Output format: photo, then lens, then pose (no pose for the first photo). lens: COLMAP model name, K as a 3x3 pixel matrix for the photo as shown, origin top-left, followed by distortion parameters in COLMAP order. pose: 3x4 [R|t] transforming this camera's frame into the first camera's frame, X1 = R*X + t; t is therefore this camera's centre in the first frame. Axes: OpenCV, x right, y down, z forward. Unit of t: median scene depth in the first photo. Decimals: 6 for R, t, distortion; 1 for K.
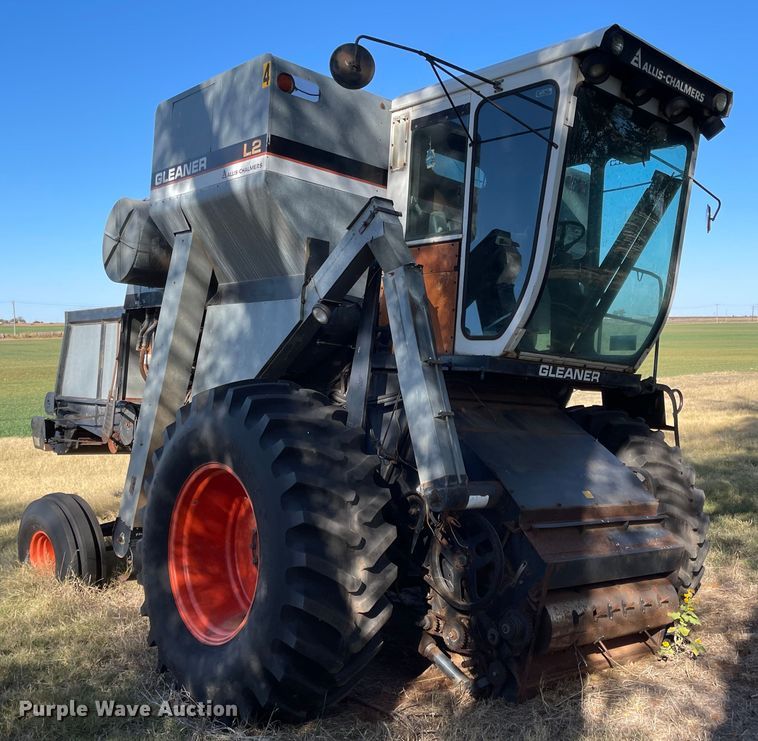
lens RADIAL K [[845.1, 0, 379.0], [0, 845.1, 370.5], [0, 0, 1]] dist [0.003632, -0.023087]
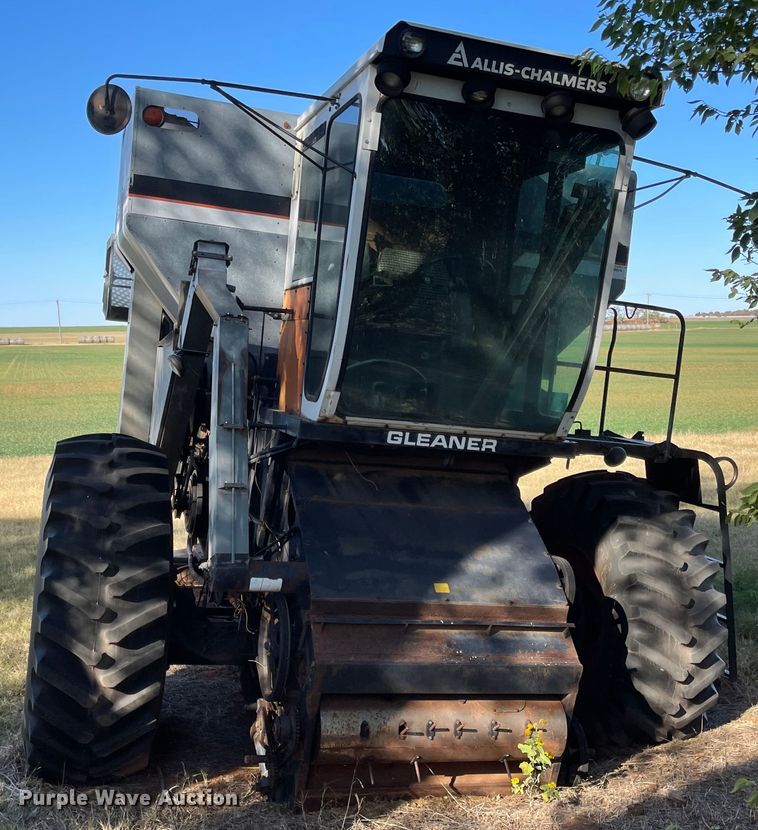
lens RADIAL K [[986.4, 0, 379.1], [0, 986.4, 435.7], [0, 0, 1]] dist [0.018772, -0.020481]
pose [[0.907991, 0.048817, -0.416135, 0.630889], [-0.021095, 0.997256, 0.070960, -0.076374], [0.418458, -0.055653, 0.906530, 0.105629]]
